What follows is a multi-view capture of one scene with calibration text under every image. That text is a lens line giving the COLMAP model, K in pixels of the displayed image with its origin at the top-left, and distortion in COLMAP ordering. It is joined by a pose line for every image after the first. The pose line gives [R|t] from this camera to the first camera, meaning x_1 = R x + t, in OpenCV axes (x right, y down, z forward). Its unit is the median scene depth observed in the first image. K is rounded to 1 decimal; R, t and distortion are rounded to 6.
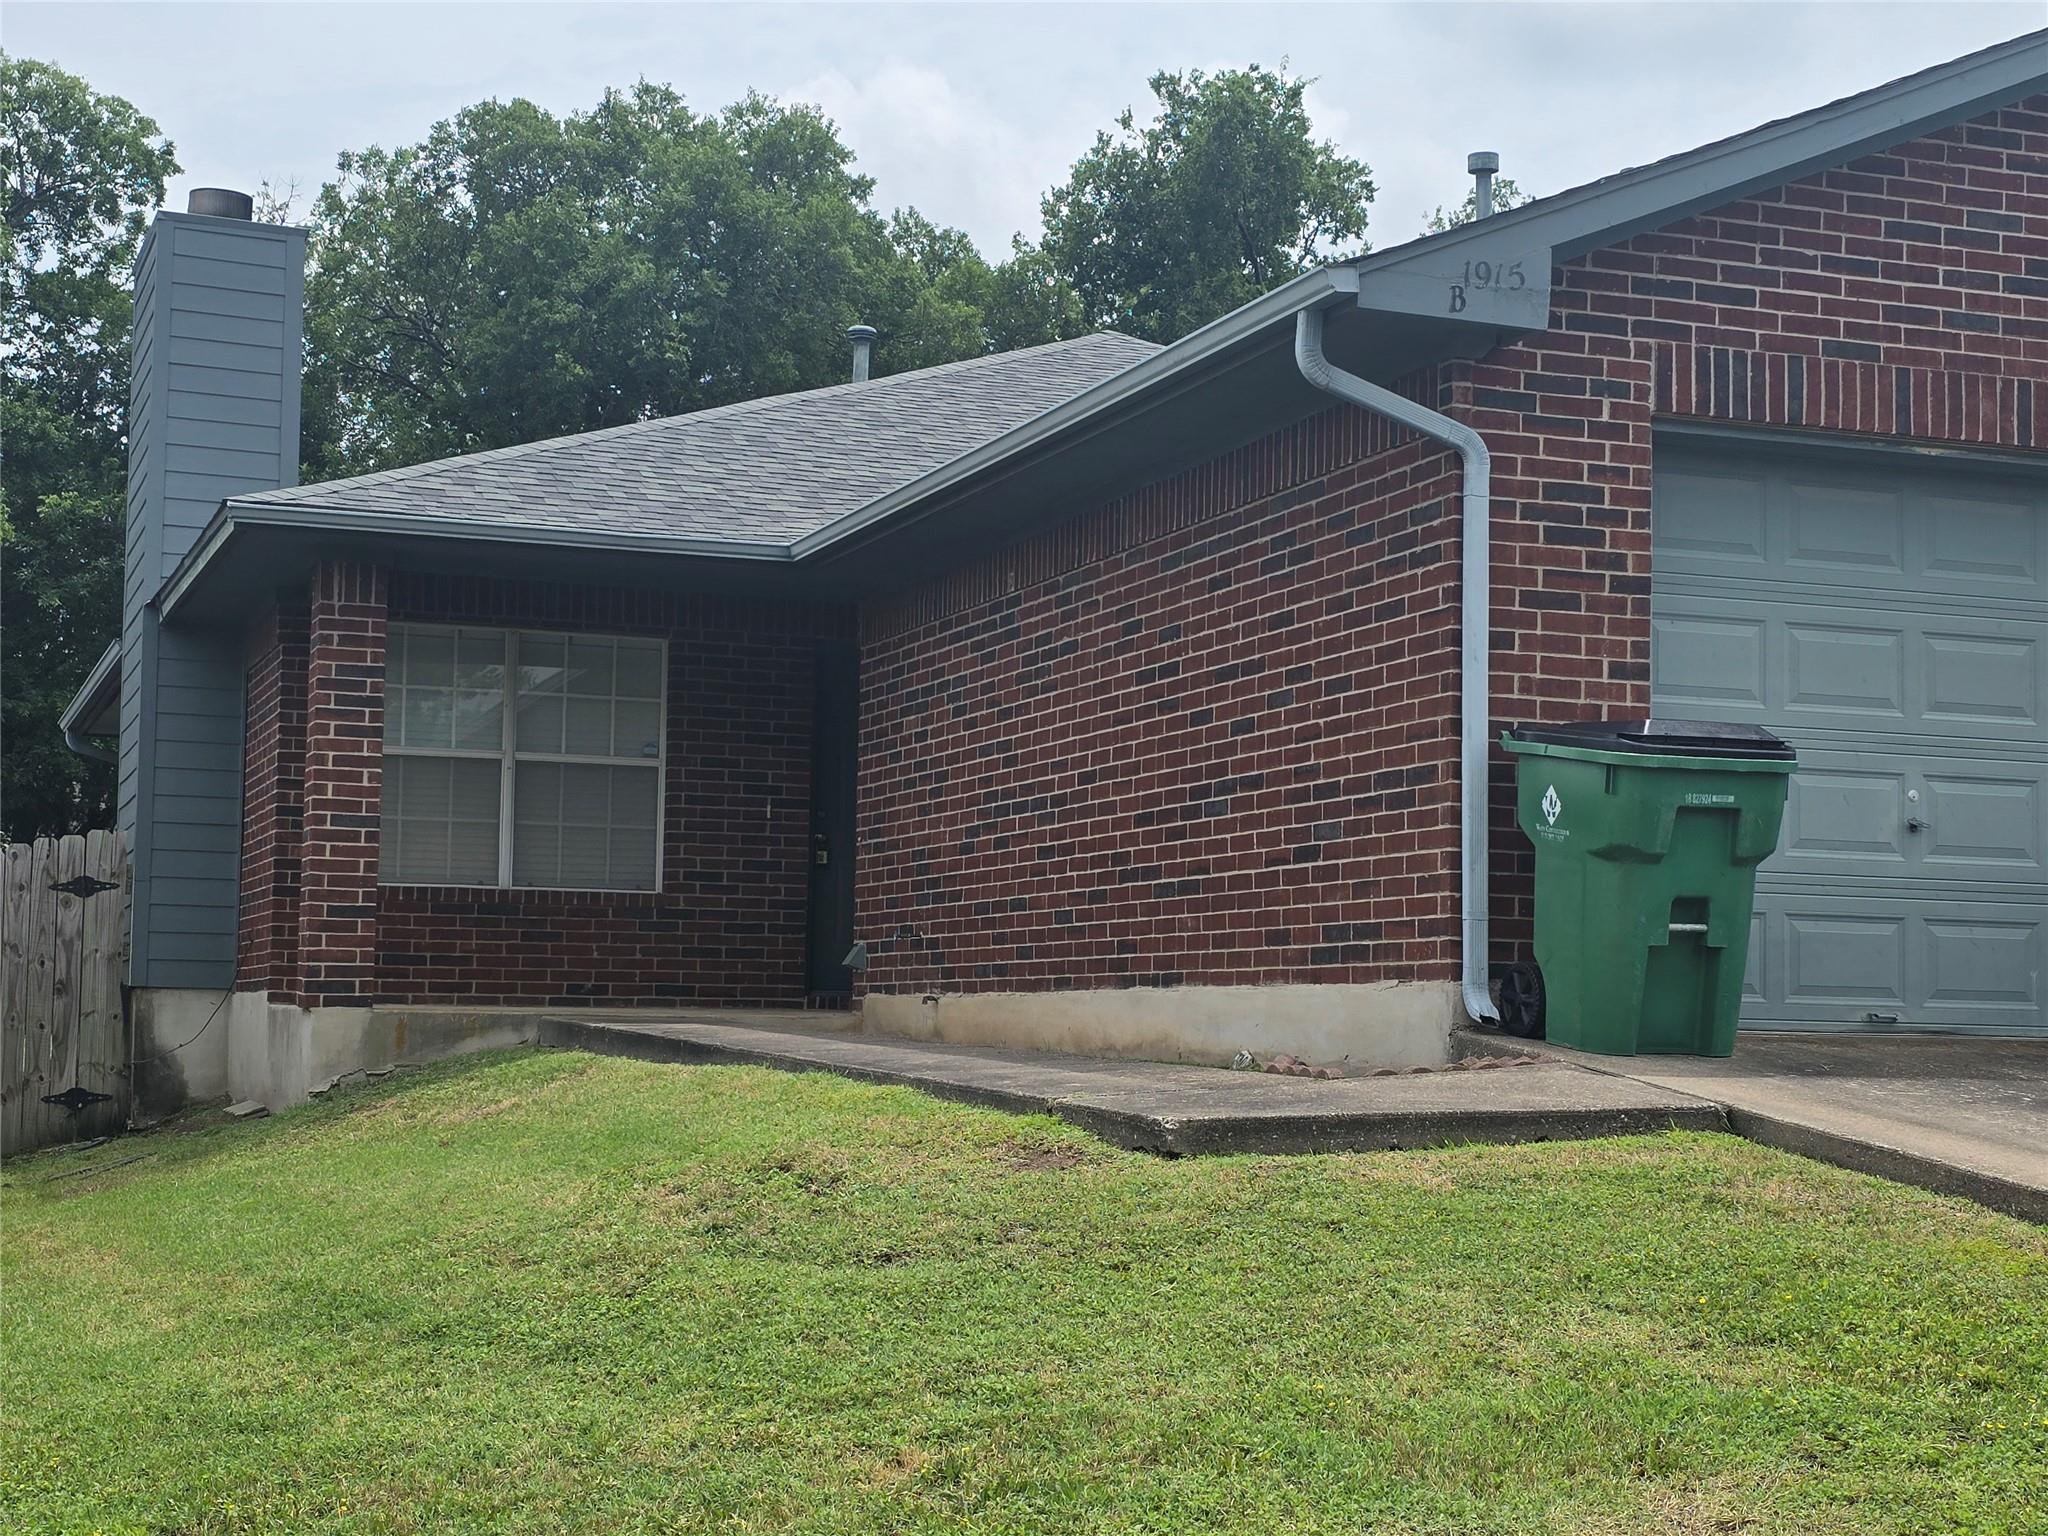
lens RADIAL K [[3155.7, 0, 1026.0], [0, 3155.7, 800.8], [0, 0, 1]] dist [0.185634, -0.762470]
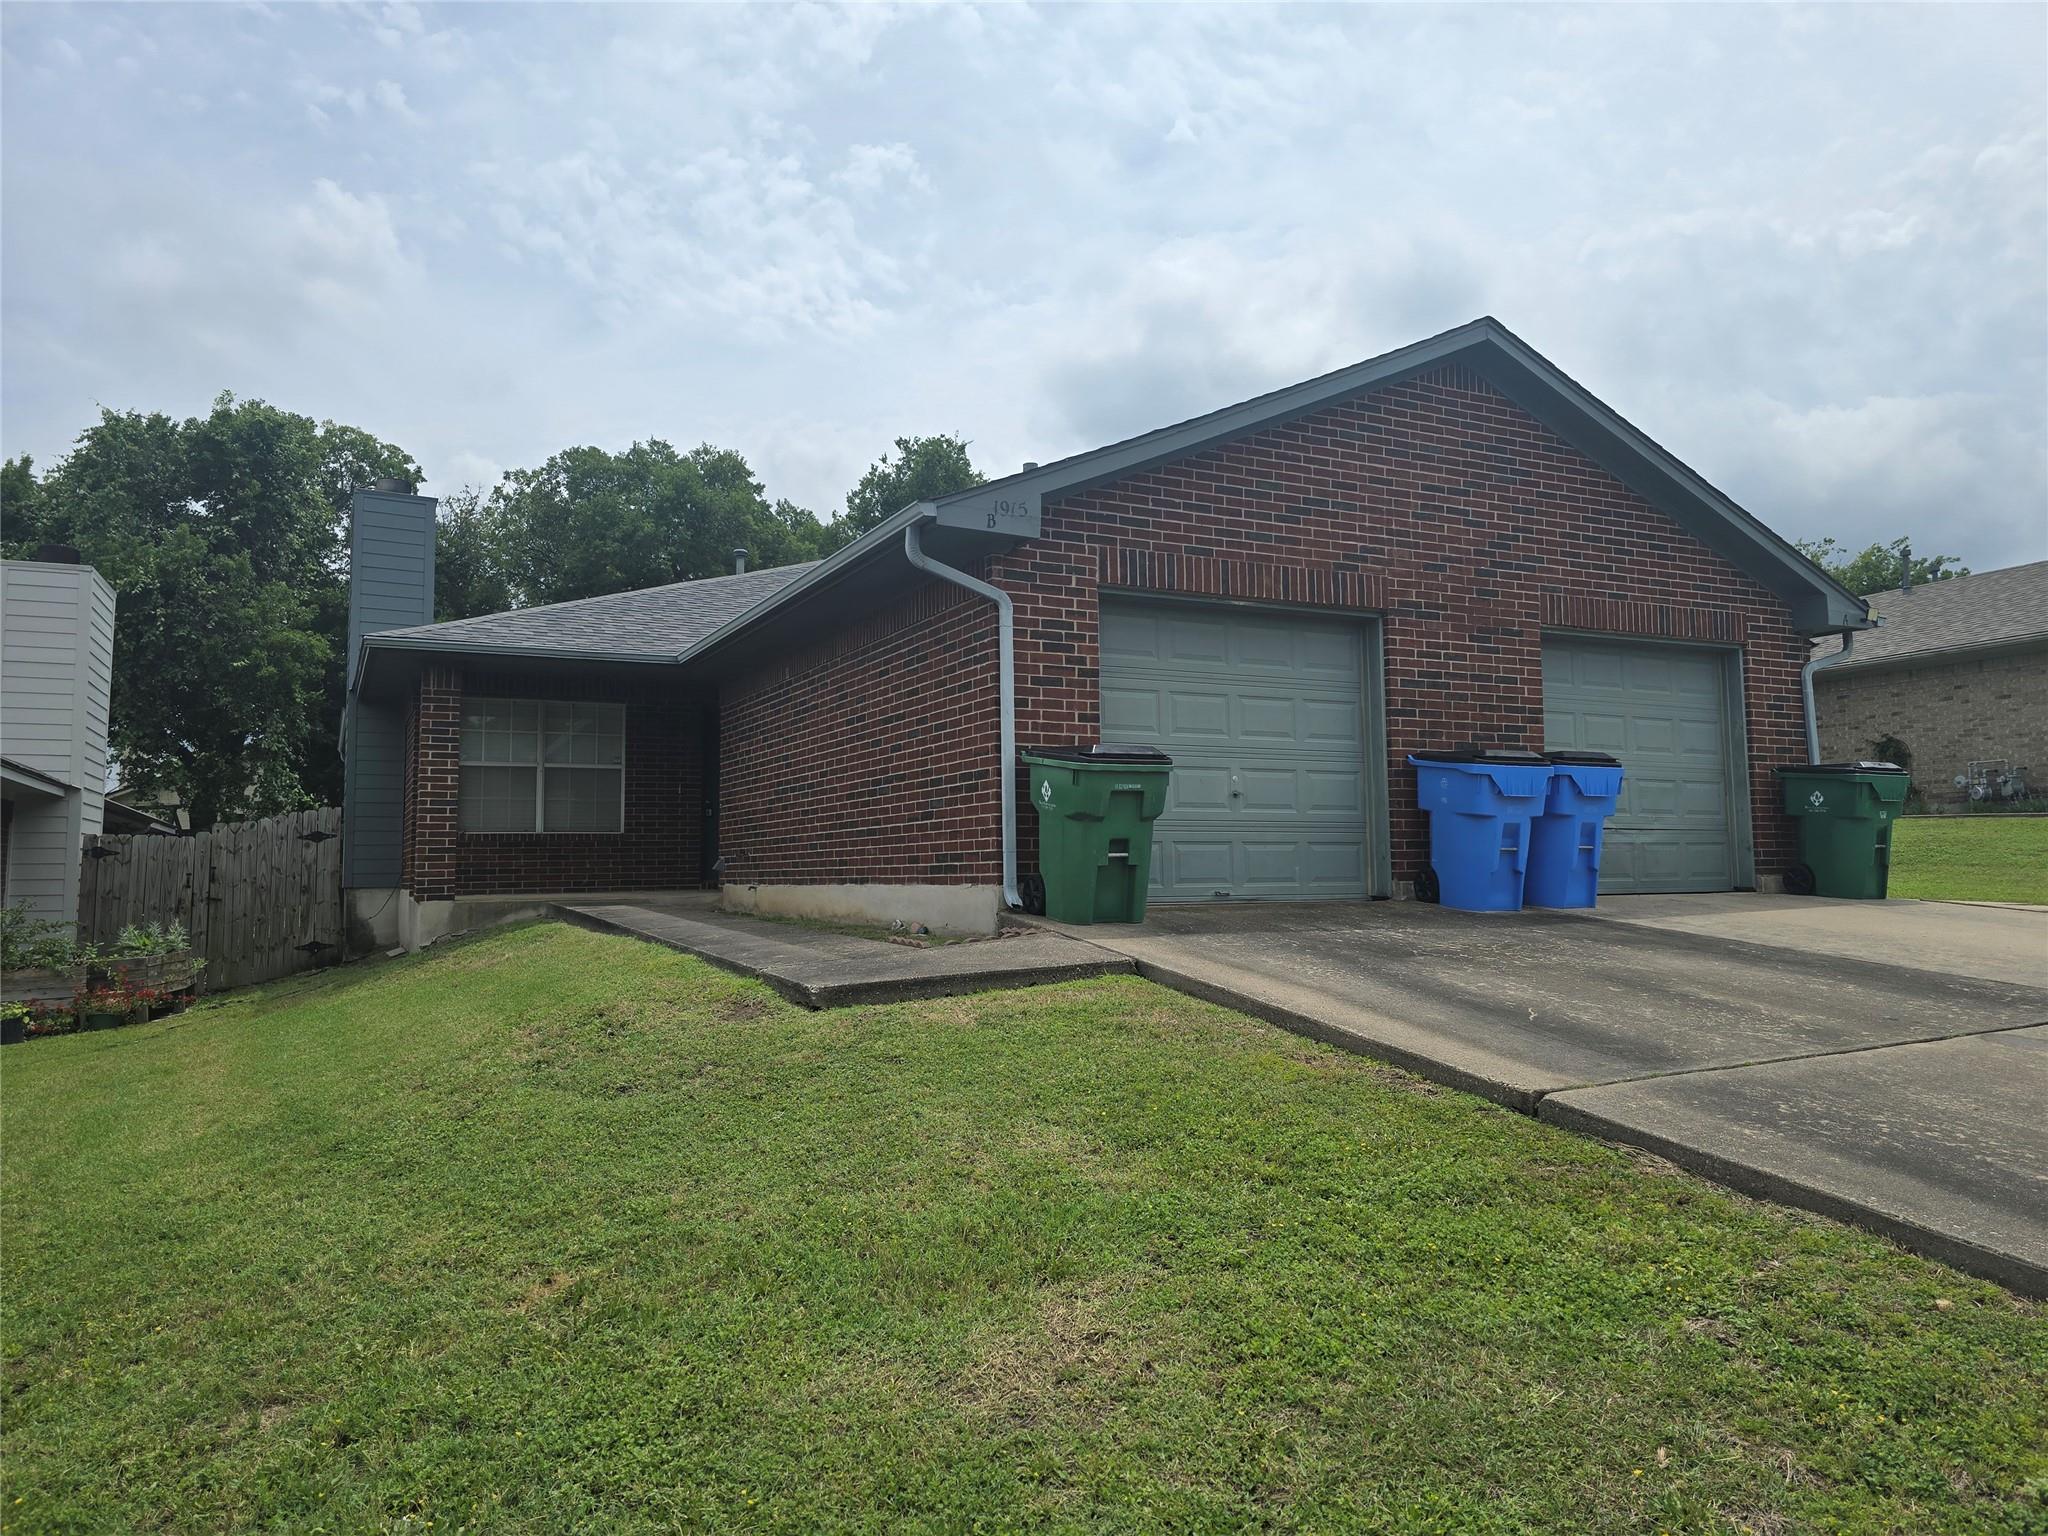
lens RADIAL K [[1377.3, 0, 1022.6], [0, 1377.3, 743.4], [0, 0, 1]] dist [0.062713, -0.069622]
pose [[0.993797, -0.017039, 0.109900, 0.055901], [0.018857, 0.999702, -0.015518, -0.012652], [-0.109603, 0.017495, 0.993821, 0.172359]]
